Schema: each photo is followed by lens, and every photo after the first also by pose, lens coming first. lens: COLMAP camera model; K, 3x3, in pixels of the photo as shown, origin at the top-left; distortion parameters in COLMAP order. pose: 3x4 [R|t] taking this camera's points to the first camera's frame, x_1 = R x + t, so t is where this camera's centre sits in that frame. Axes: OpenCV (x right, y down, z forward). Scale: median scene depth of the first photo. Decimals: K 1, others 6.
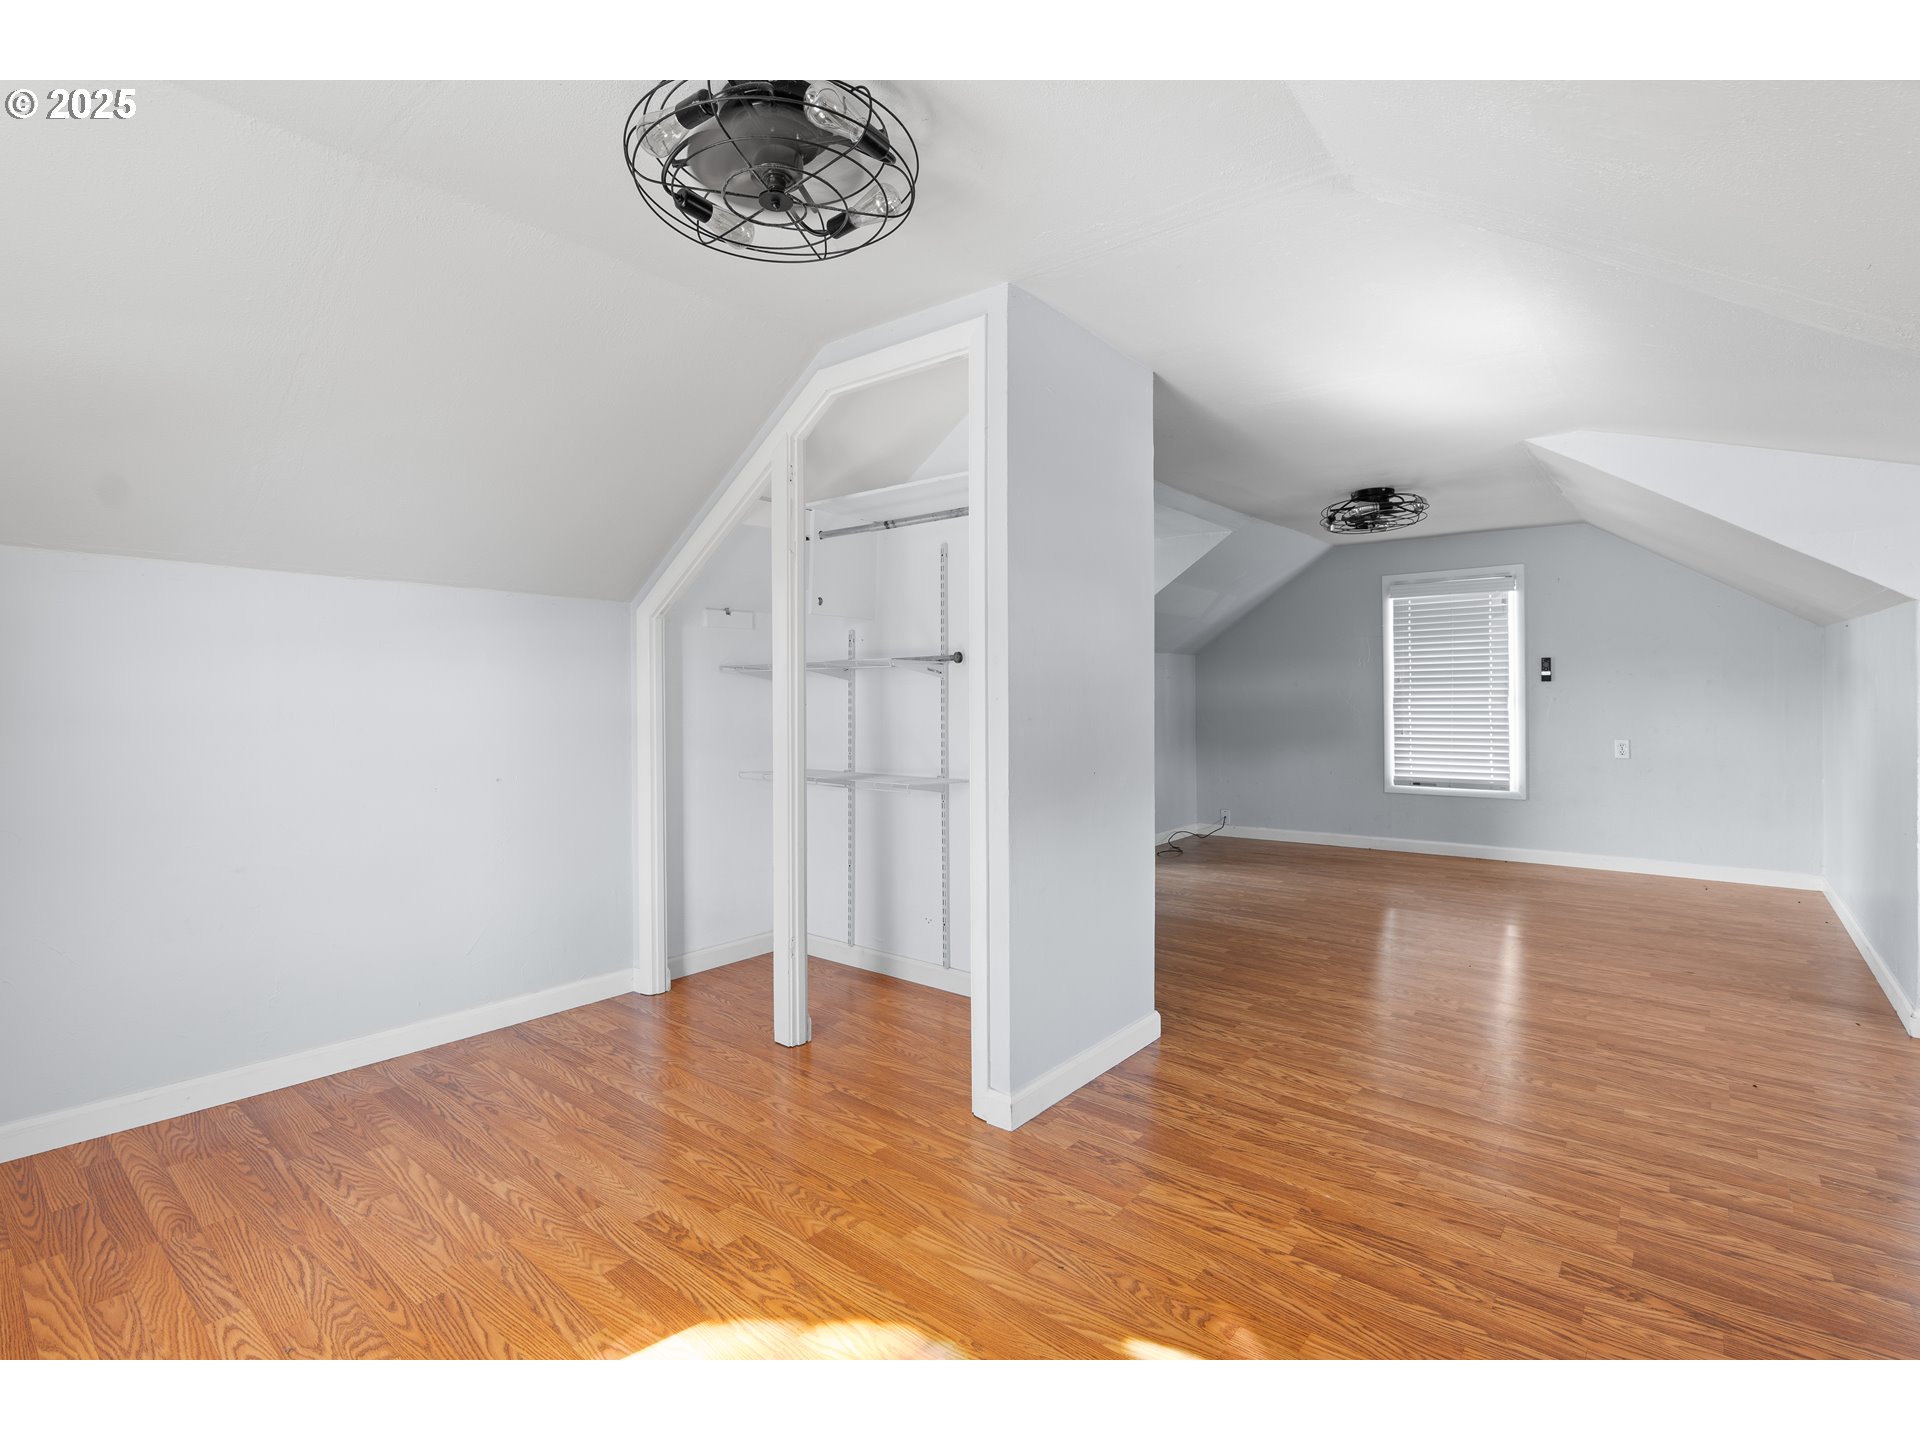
lens RADIAL K [[927.6, 0, 950.2], [0, 927.6, 711.1], [0, 0, 1]] dist [-0.011074, 0.000132]
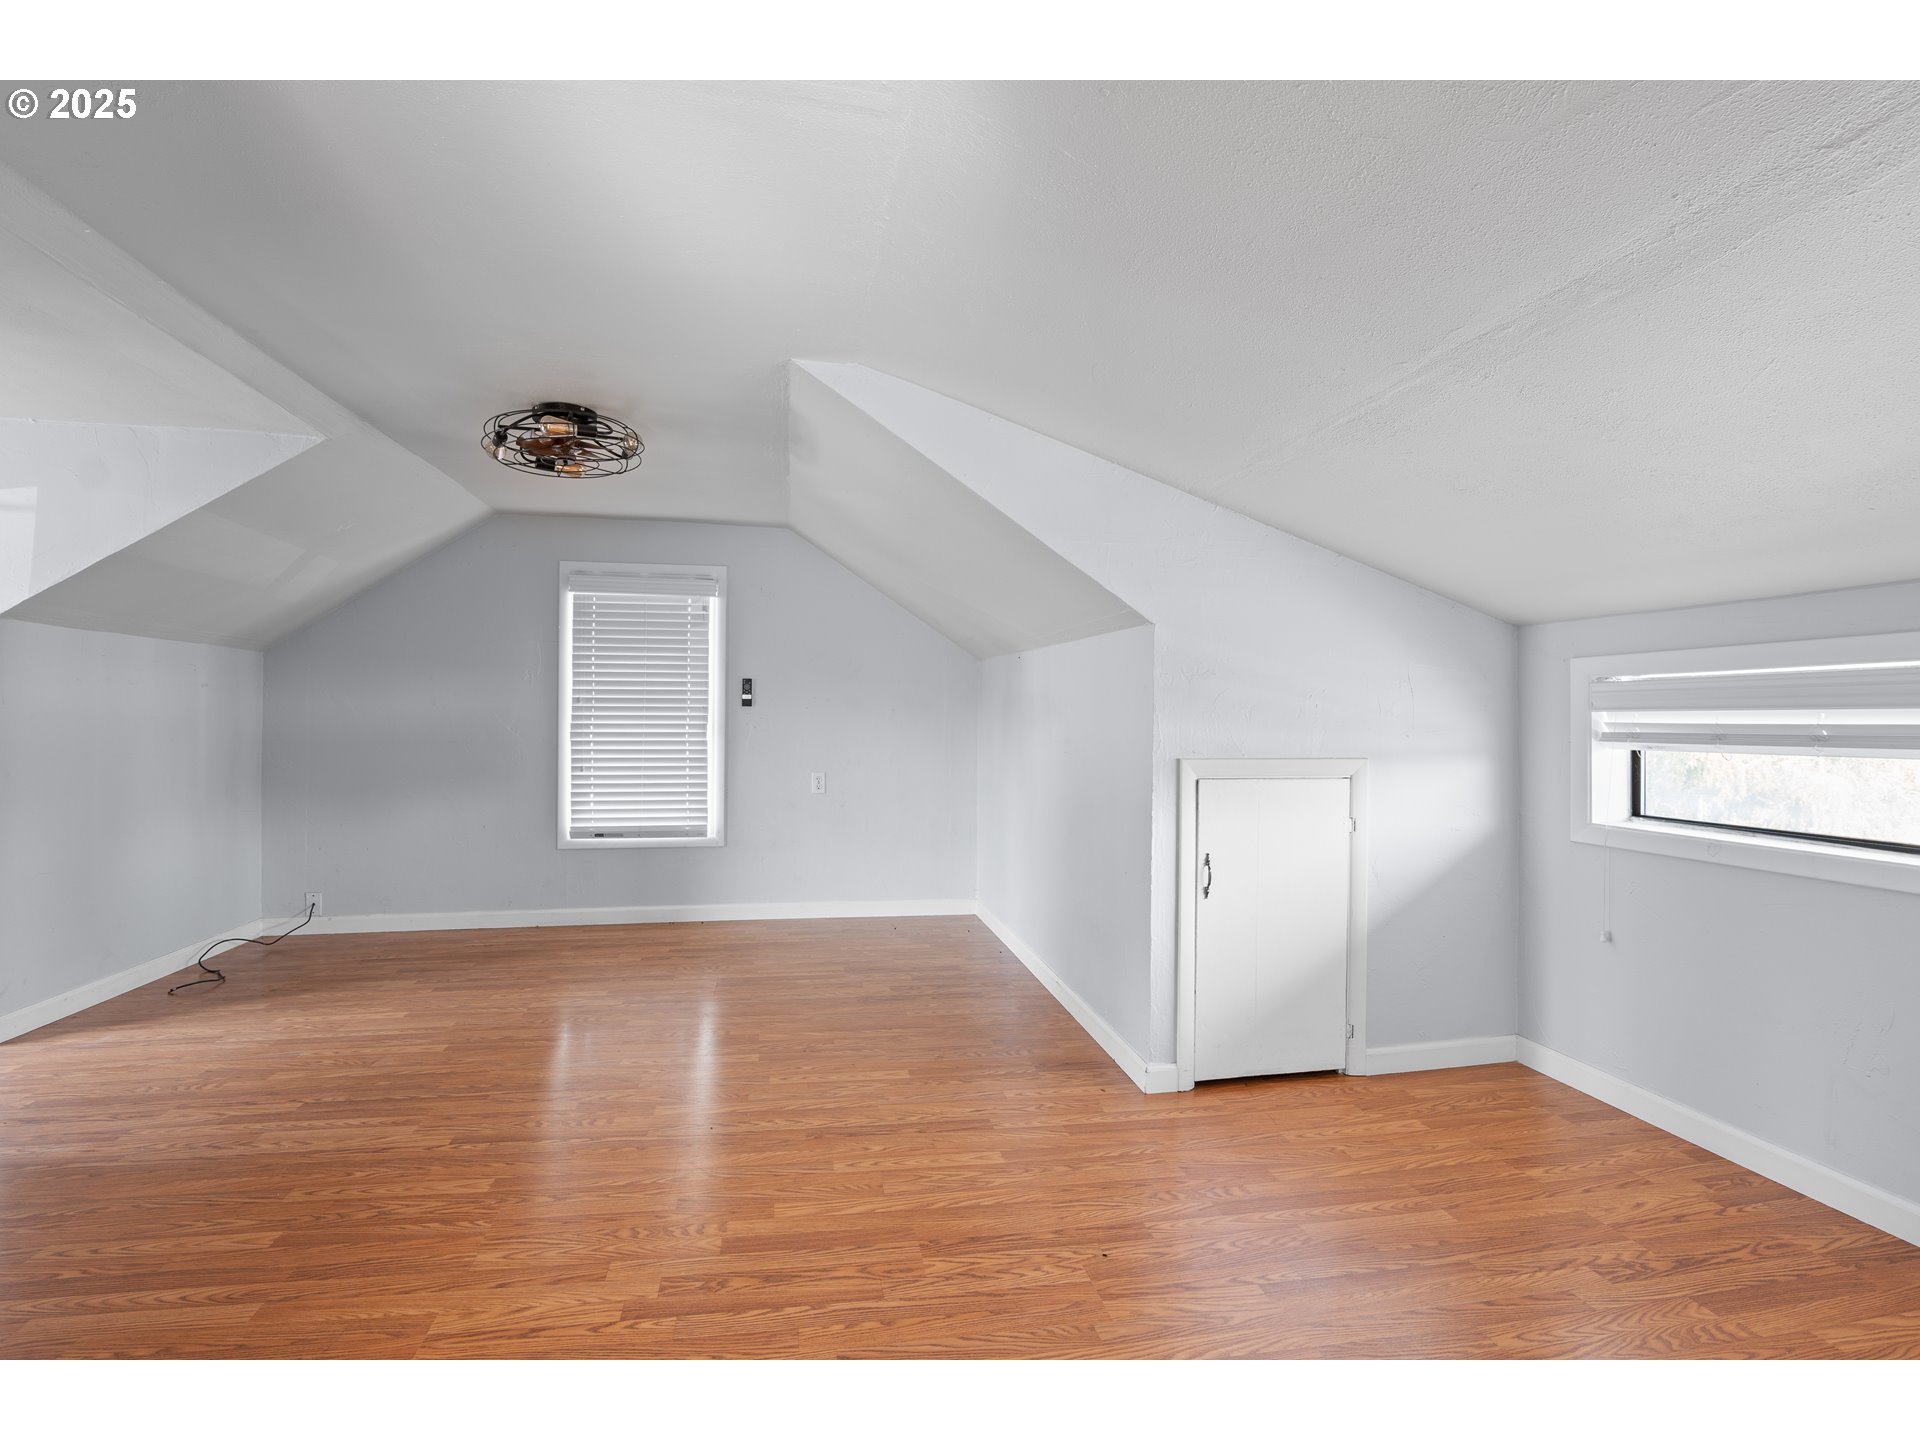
lens RADIAL K [[927.6, 0, 950.2], [0, 927.6, 711.1], [0, 0, 1]] dist [-0.011074, 0.000132]
pose [[0.645674, 0.024582, 0.763217, 0.109608], [-0.000990, 0.999508, -0.031354, -0.001002], [-0.763612, 0.019489, 0.645381, 0.297999]]
